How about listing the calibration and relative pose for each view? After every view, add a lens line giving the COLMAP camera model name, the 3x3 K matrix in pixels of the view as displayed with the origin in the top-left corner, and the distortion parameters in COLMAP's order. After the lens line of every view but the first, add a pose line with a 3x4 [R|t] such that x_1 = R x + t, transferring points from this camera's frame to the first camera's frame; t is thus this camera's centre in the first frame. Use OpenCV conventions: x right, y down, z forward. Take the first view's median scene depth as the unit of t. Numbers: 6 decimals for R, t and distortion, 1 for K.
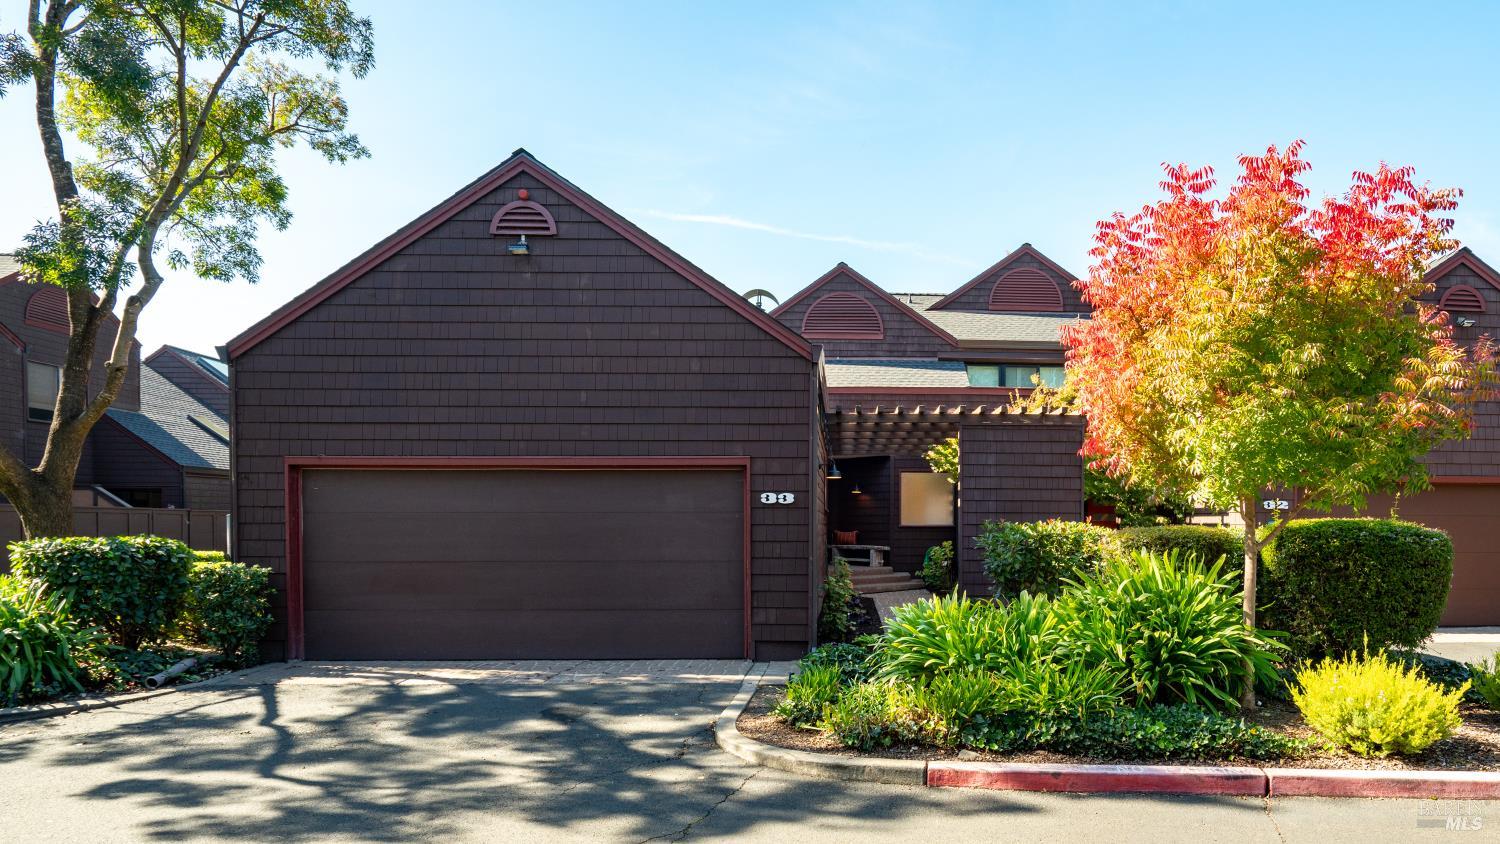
lens RADIAL K [[676.7, 0, 760.5], [0, 676.7, 414.5], [0, 0, 1]] dist [-0.011800, 0.005231]
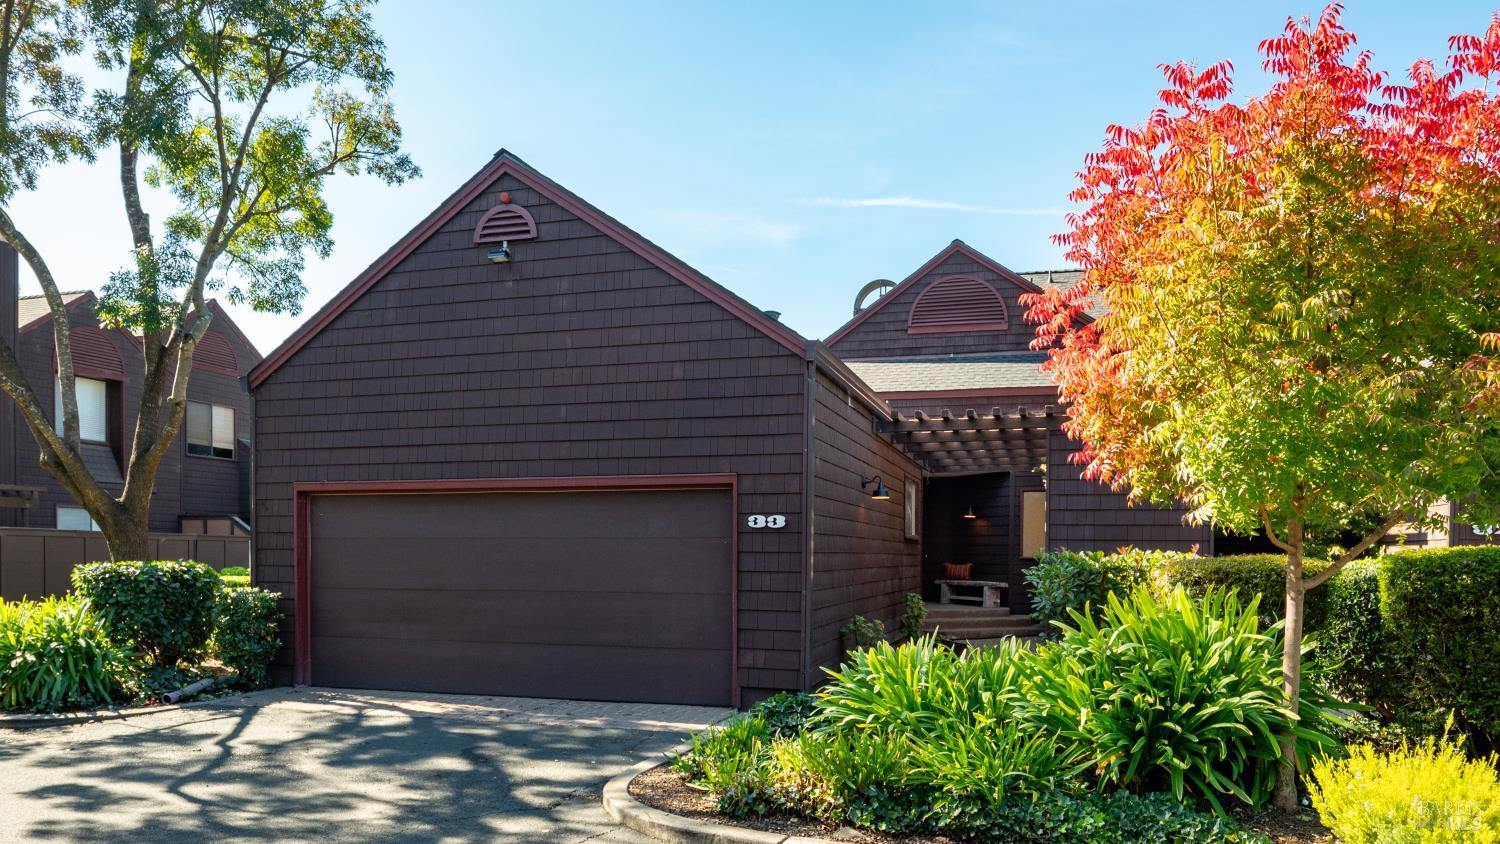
lens RADIAL K [[780.5, 0, 755.1], [0, 780.5, 431.3], [0, 0, 1]] dist [-0.003876, -0.002012]
pose [[0.969045, -0.033518, -0.244598, 0.258126], [0.033558, 0.999429, -0.004003, 0.013516], [0.244592, -0.004329, 0.969616, 0.040888]]
